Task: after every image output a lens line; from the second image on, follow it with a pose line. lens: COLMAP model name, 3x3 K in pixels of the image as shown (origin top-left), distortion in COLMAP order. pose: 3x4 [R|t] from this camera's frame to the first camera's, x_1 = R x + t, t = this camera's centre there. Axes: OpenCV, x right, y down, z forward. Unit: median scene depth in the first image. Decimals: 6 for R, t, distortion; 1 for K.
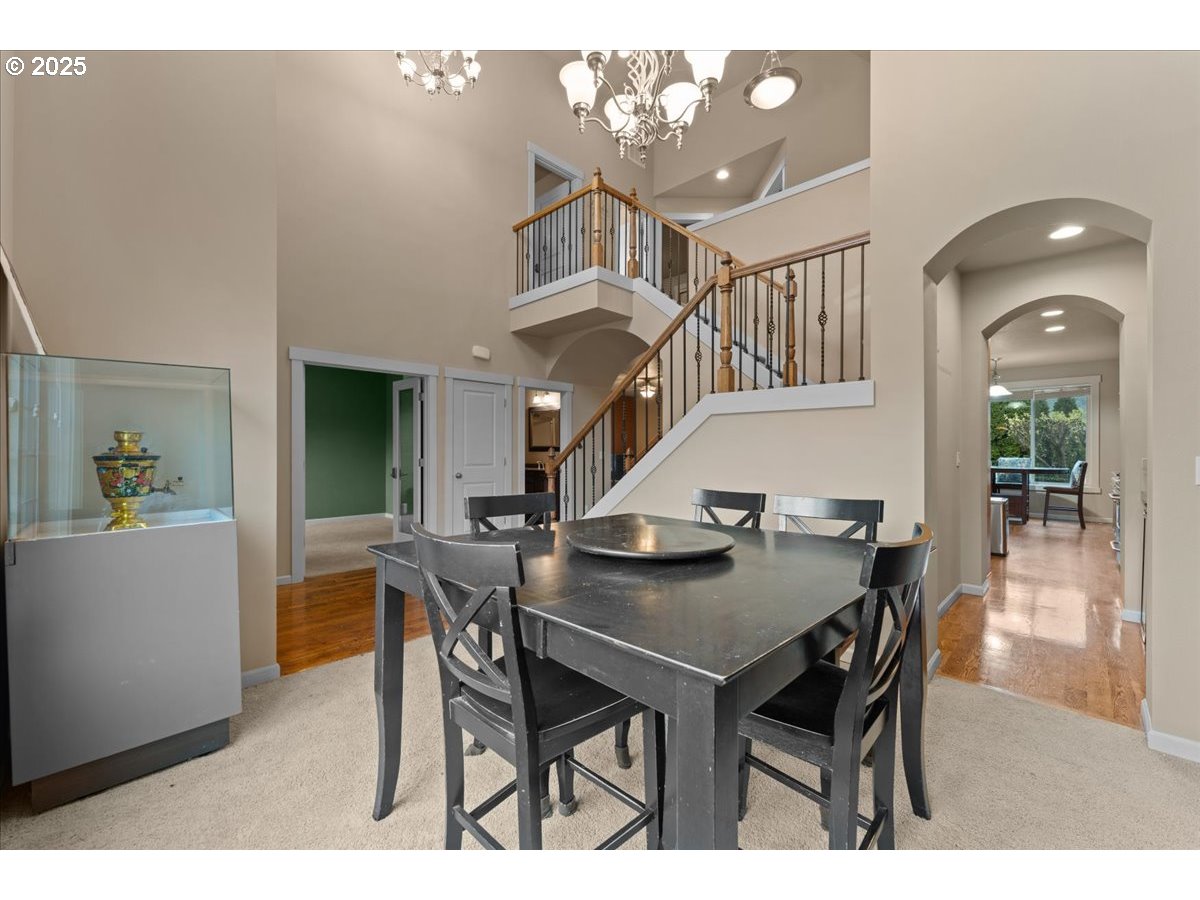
lens RADIAL K [[481.3, 0, 601.9], [0, 481.3, 452.0], [0, 0, 1]] dist [0.000901, -0.000972]
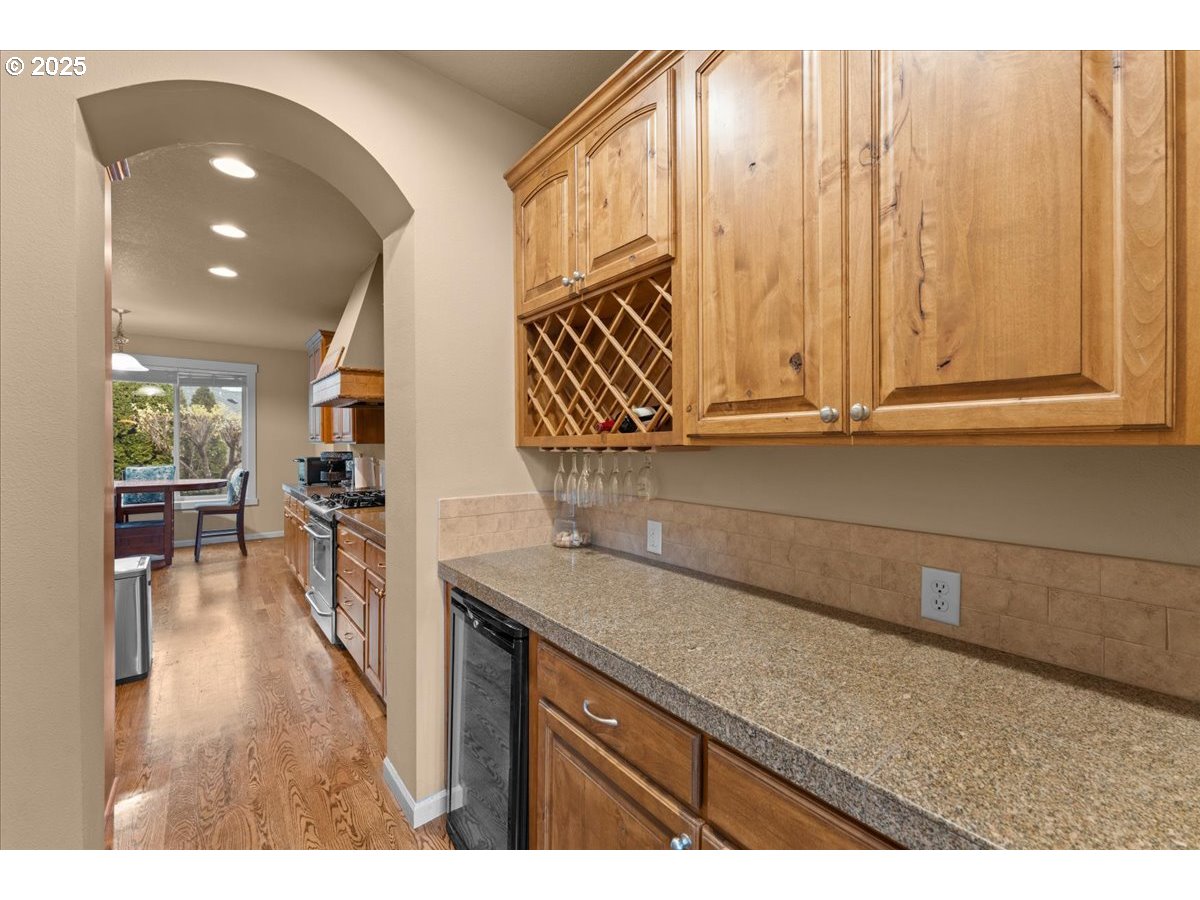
lens RADIAL K [[481.3, 0, 598.7], [0, 481.3, 438.6], [0, 0, 1]] dist [0.000901, -0.000972]
pose [[0.099933, -0.002291, 0.994991, 0.244270], [0.015653, 0.999877, 0.000730, -0.019512], [-0.994871, 0.015502, 0.099957, 0.304009]]
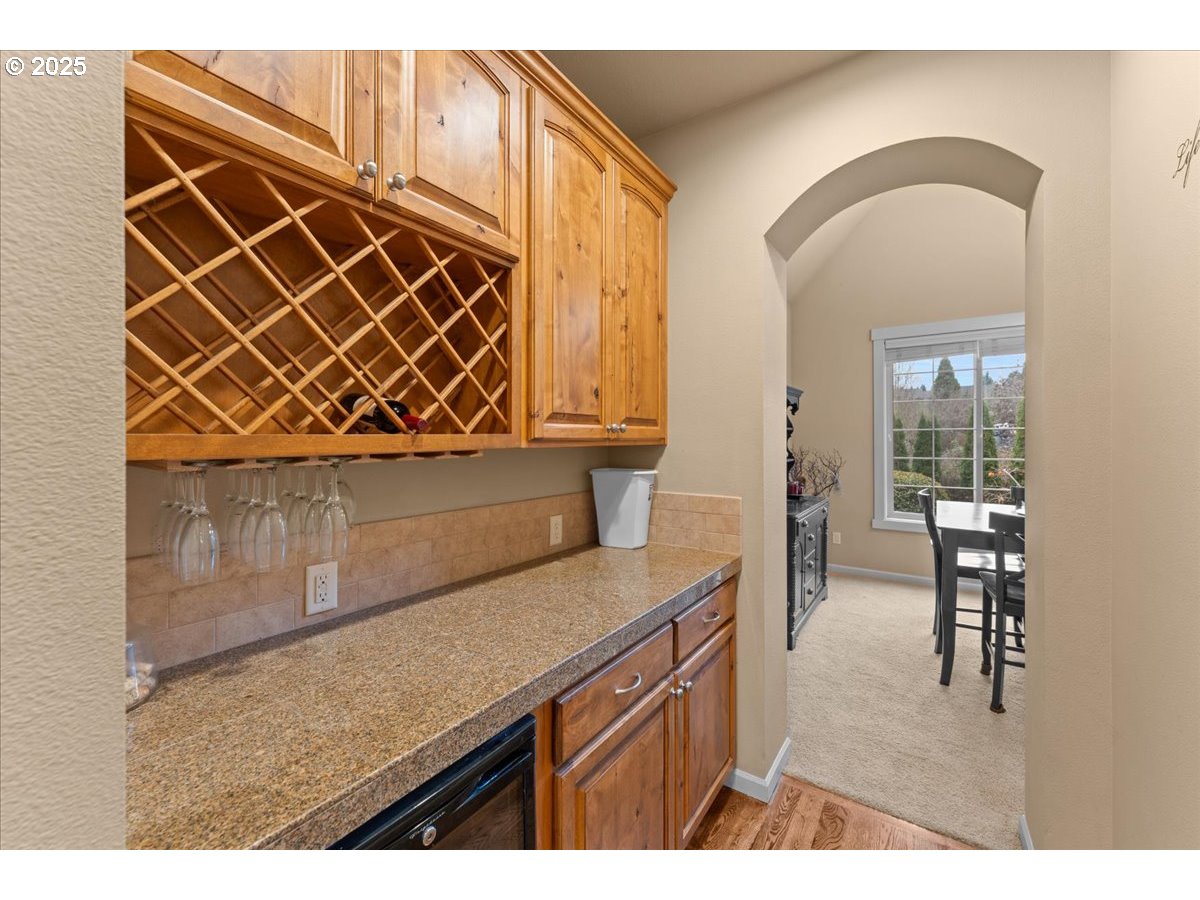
lens RADIAL K [[481.3, 0, 599.9], [0, 481.3, 441.0], [0, 0, 1]] dist [0.000901, -0.000972]
pose [[-0.982351, -0.004792, -0.186983, 2.997635], [-0.006269, 0.999954, 0.007311, -0.034764], [0.186939, 0.008354, -0.982336, 2.924454]]
